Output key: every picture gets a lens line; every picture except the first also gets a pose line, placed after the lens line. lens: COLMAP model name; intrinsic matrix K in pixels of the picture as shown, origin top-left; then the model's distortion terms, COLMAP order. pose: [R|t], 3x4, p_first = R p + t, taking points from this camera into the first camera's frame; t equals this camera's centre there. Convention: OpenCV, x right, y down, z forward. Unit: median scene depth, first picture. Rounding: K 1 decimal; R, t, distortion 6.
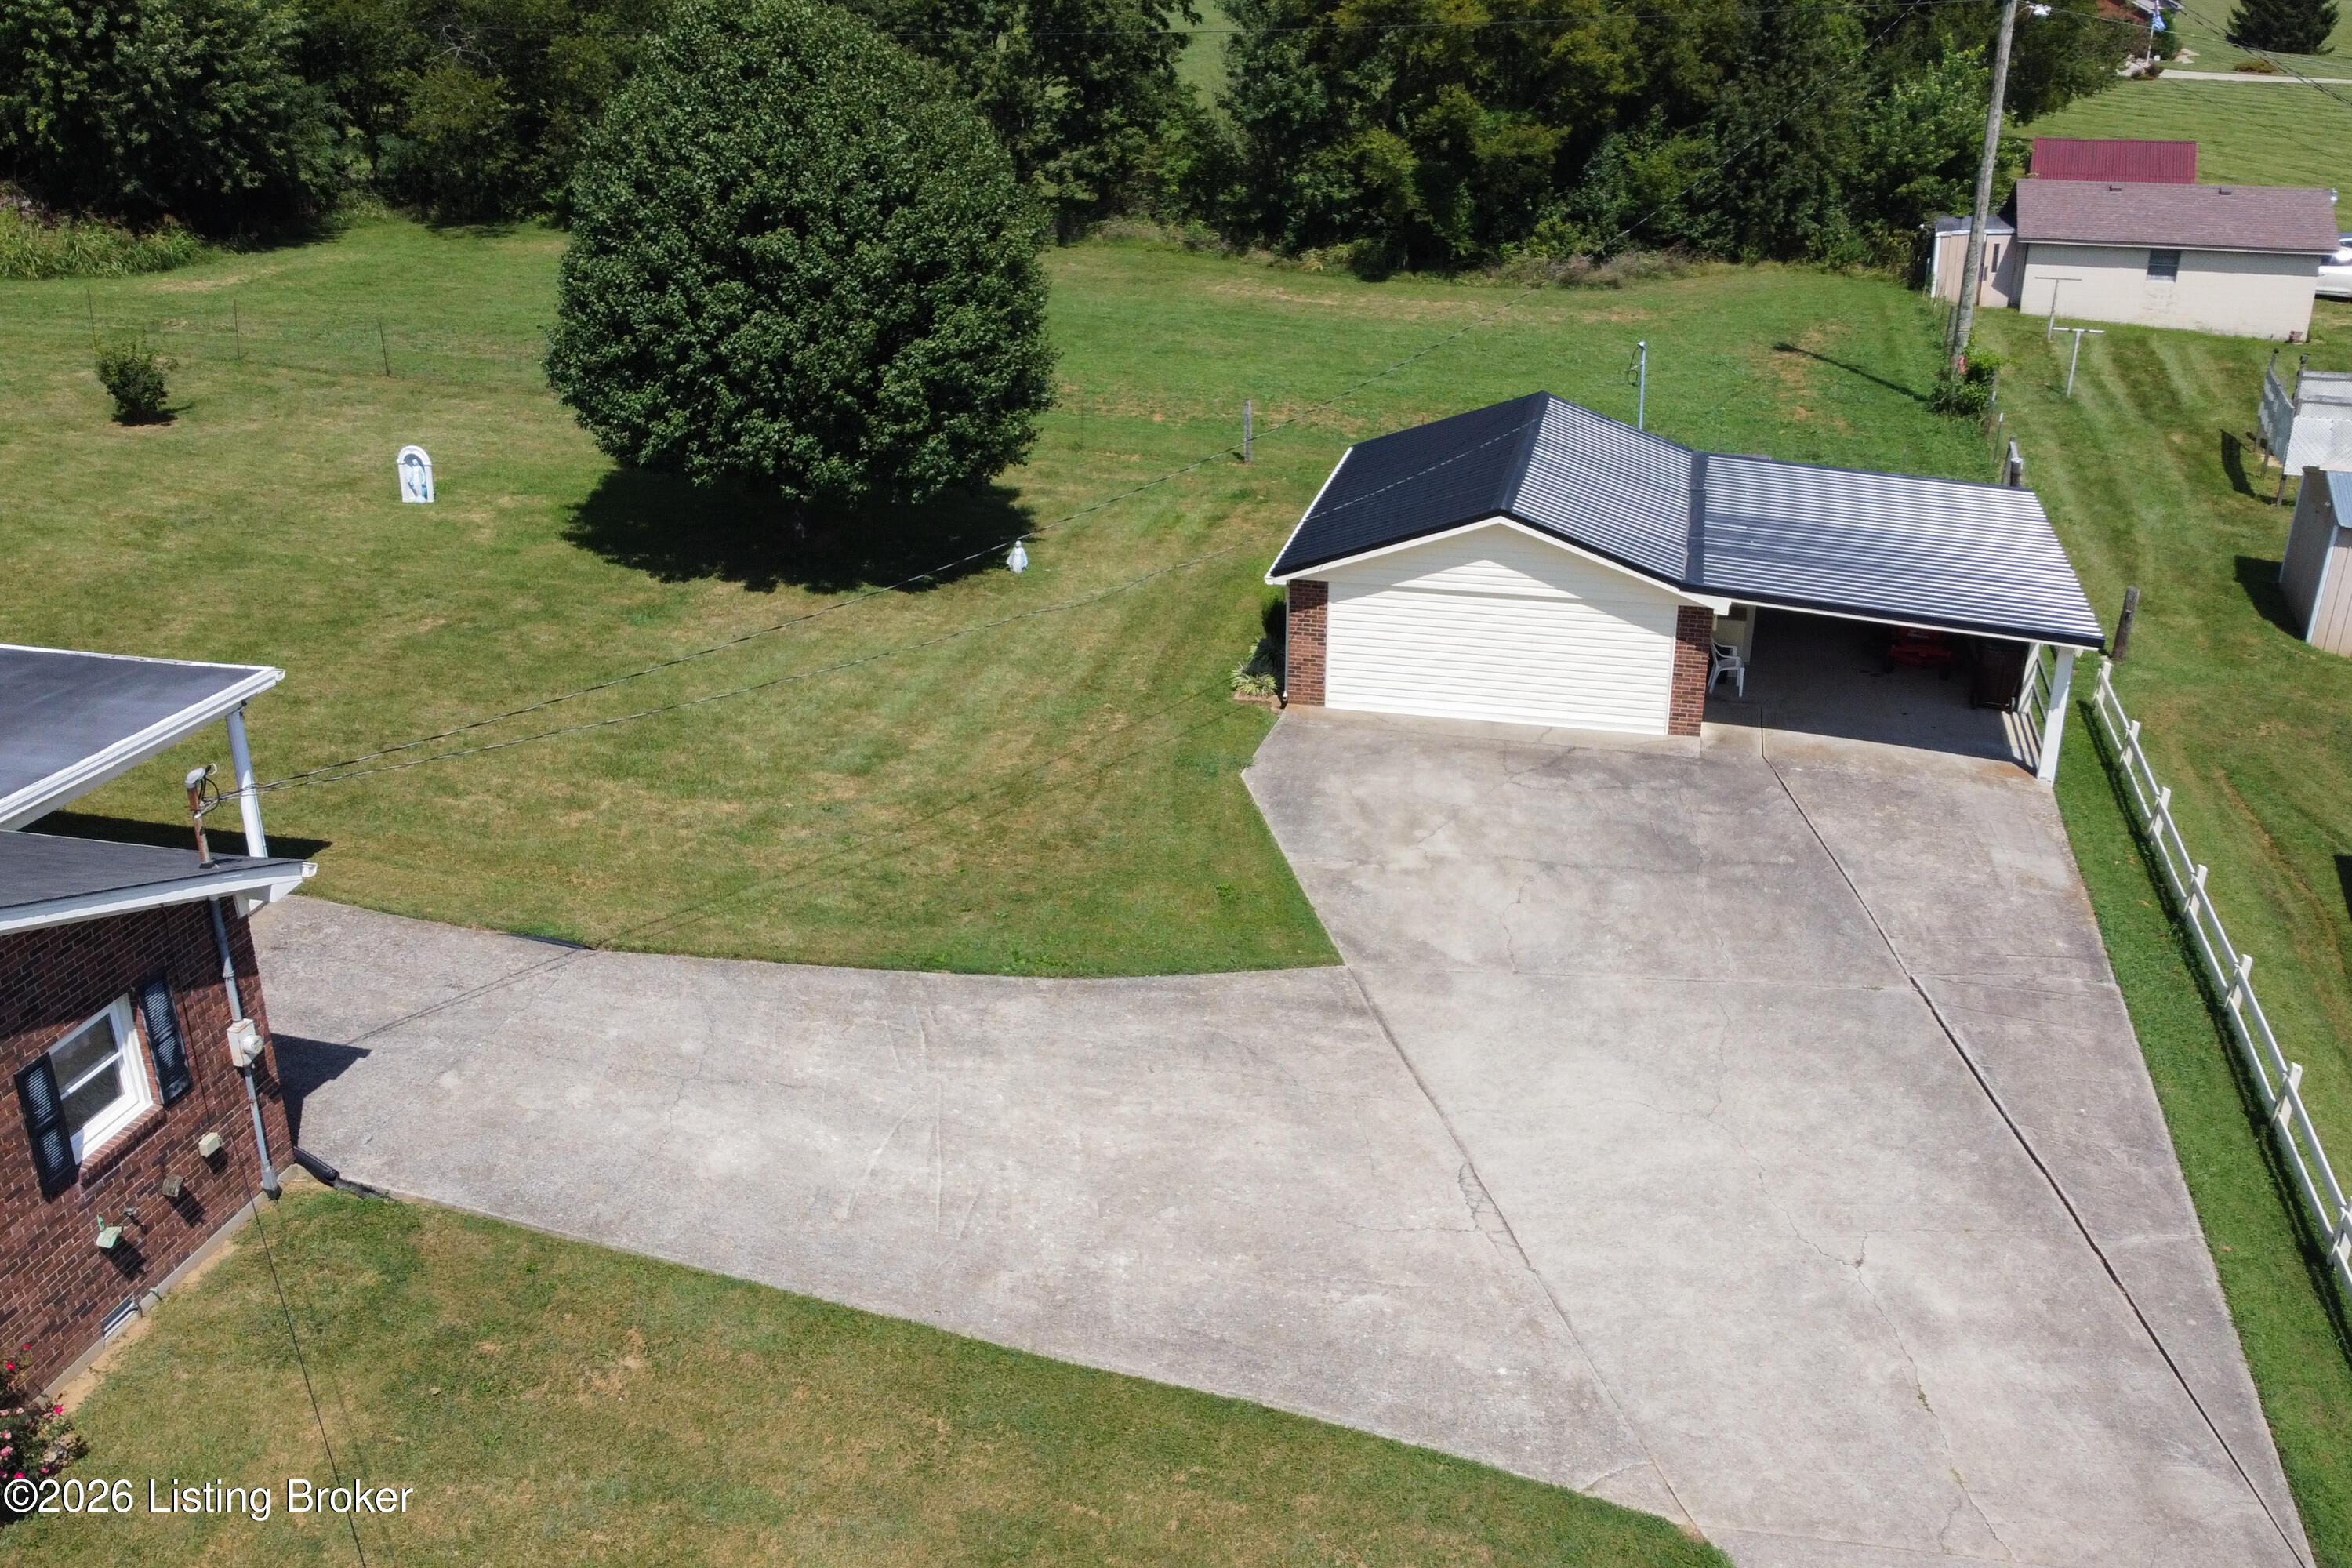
lens RADIAL K [[2121.2, 0, 1176.0], [0, 2121.2, 784.0], [0, 0, 1]] dist [0.008173, -0.028772]
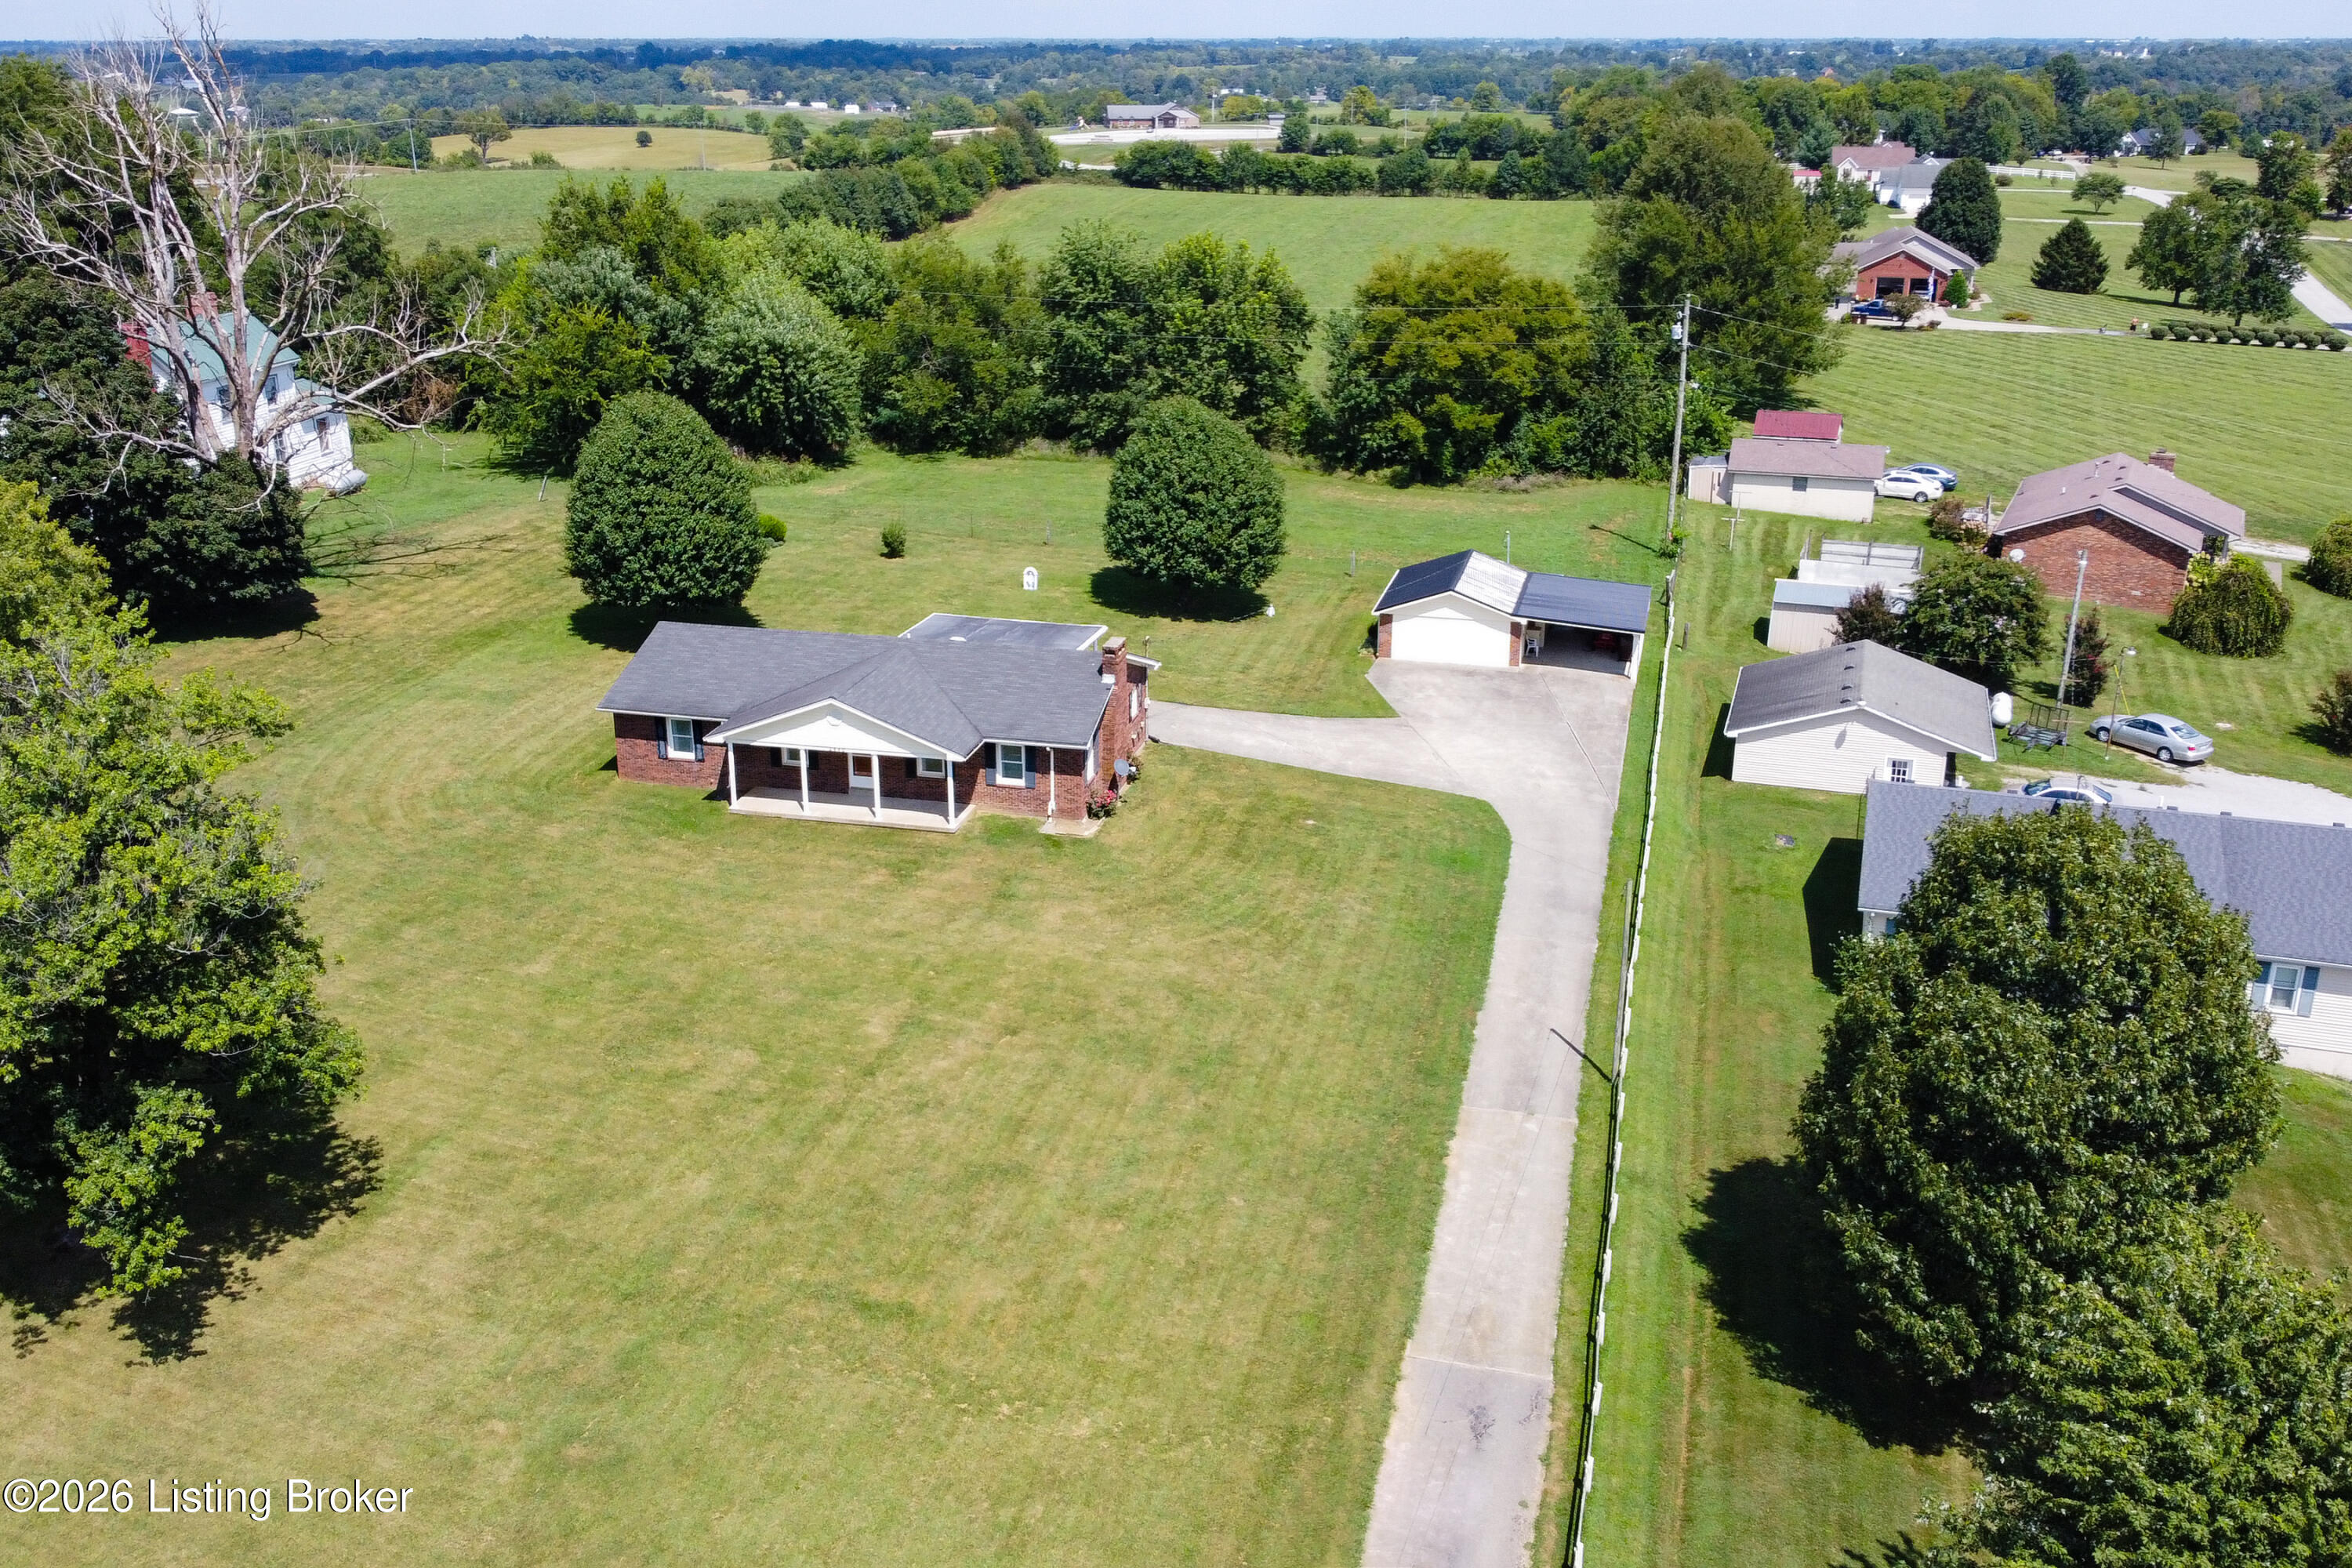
lens RADIAL K [[2121.2, 0, 1176.0], [0, 2121.2, 784.0], [0, 0, 1]] dist [0.008173, -0.028772]
pose [[0.999955, 0.006447, -0.006966, -0.106484], [-0.006873, 0.997990, -0.062996, 0.168188], [0.006546, 0.063041, 0.997989, -0.988371]]
